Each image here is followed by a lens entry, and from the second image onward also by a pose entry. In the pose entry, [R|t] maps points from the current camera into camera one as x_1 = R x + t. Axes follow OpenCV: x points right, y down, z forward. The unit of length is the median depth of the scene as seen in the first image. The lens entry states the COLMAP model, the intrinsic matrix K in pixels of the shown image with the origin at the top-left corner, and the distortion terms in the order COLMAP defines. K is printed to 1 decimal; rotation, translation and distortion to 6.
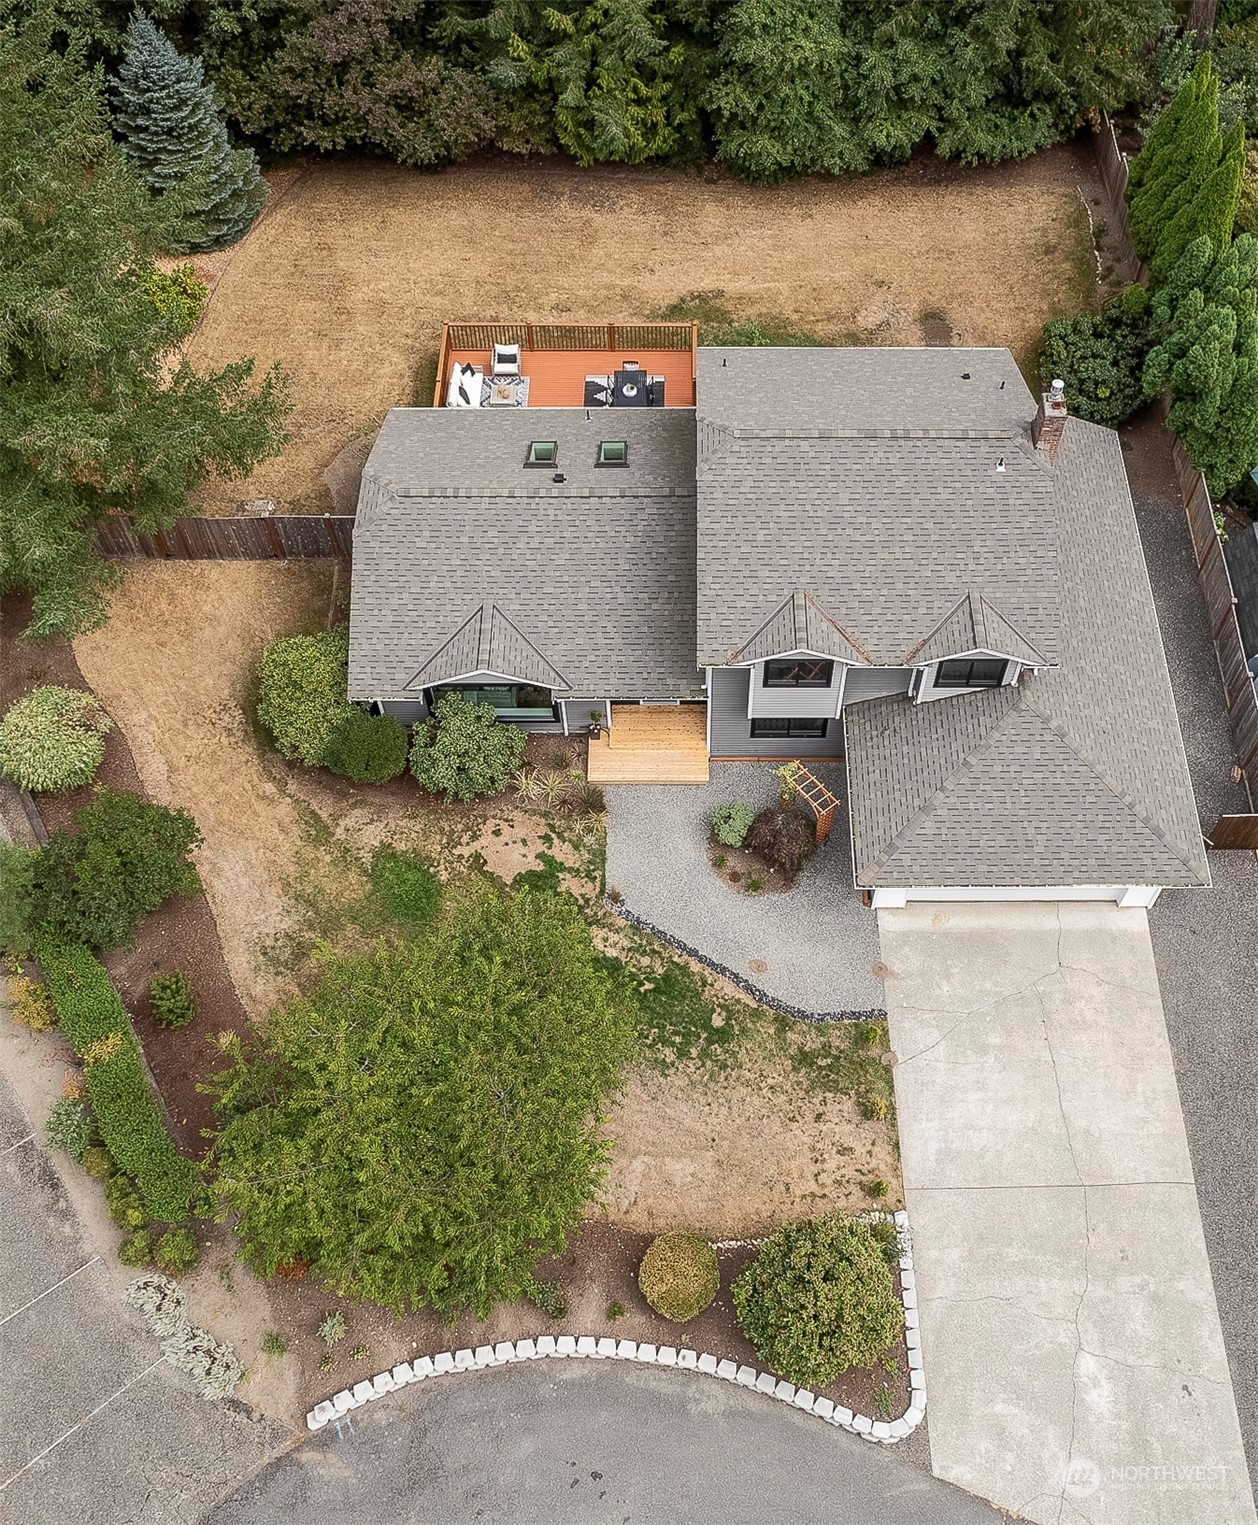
lens RADIAL K [[1456.7, 0, 709.2], [0, 1456.7, 764.6], [0, 0, 1]] dist [-0.038296, -0.005497]
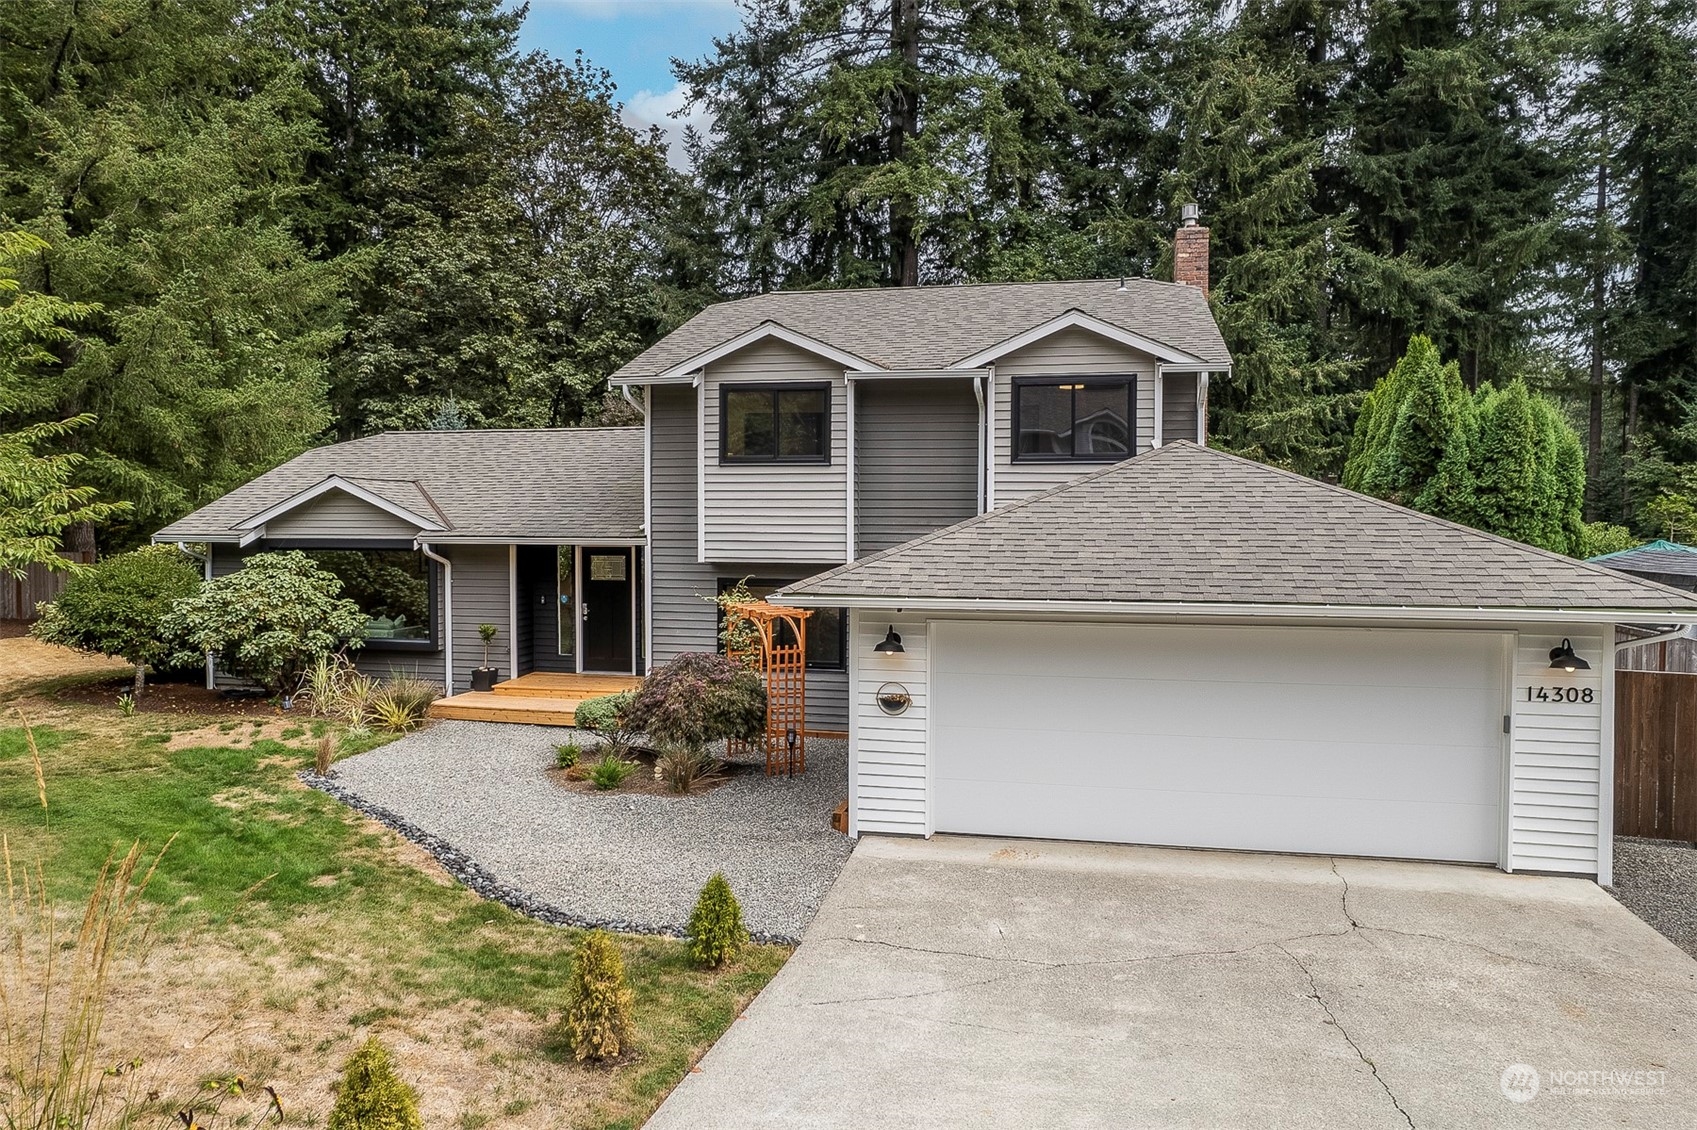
lens RADIAL K [[1093.7, 0, 855.8], [0, 1093.7, 553.7], [0, 0, 1]] dist [-0.085049, 0.074799]
pose [[0.976284, 0.001335, -0.216490, 0.185794], [-0.181673, 0.548928, -0.815888, 0.316331], [0.117748, 0.835869, 0.536152, 0.796919]]
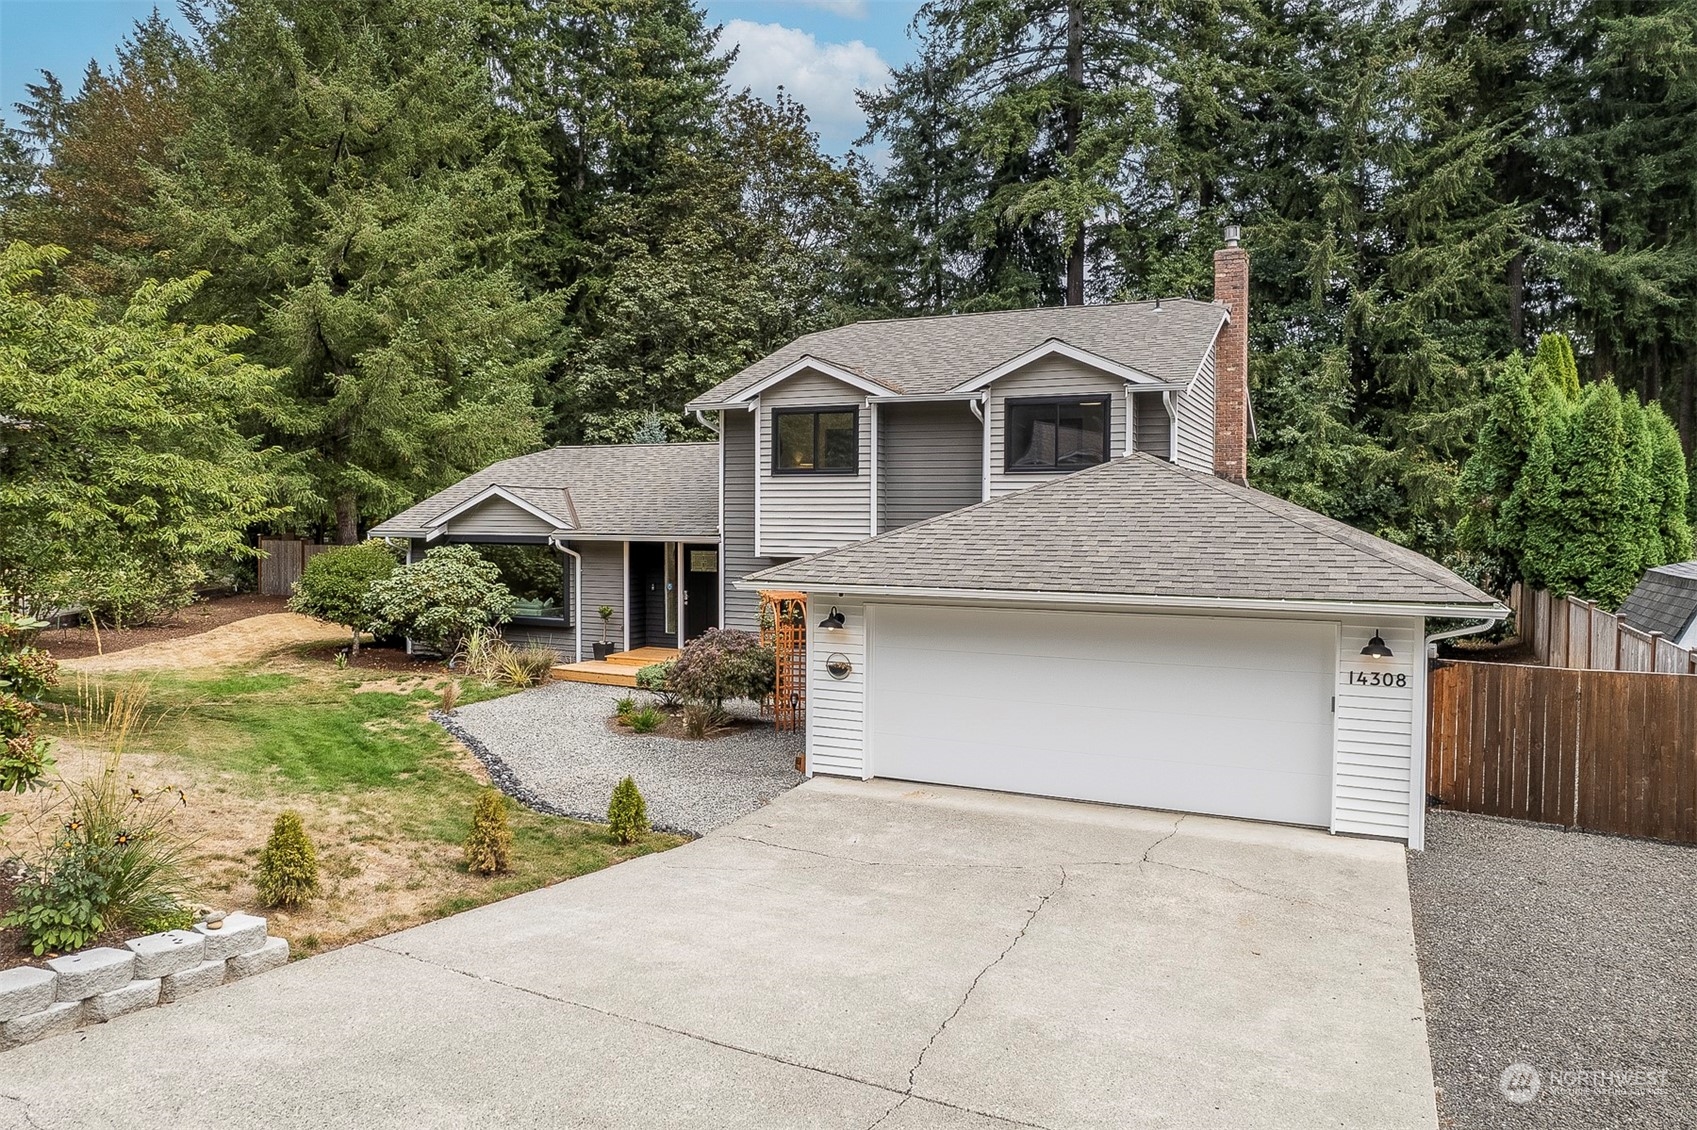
lens RADIAL K [[1093.7, 0, 855.8], [0, 1093.7, 553.7], [0, 0, 1]] dist [-0.085049, 0.074799]
pose [[0.901862, 0.010974, -0.431884, 0.302255], [-0.367379, 0.545500, -0.753301, 0.351009], [0.227326, 0.838039, 0.495998, 0.775451]]
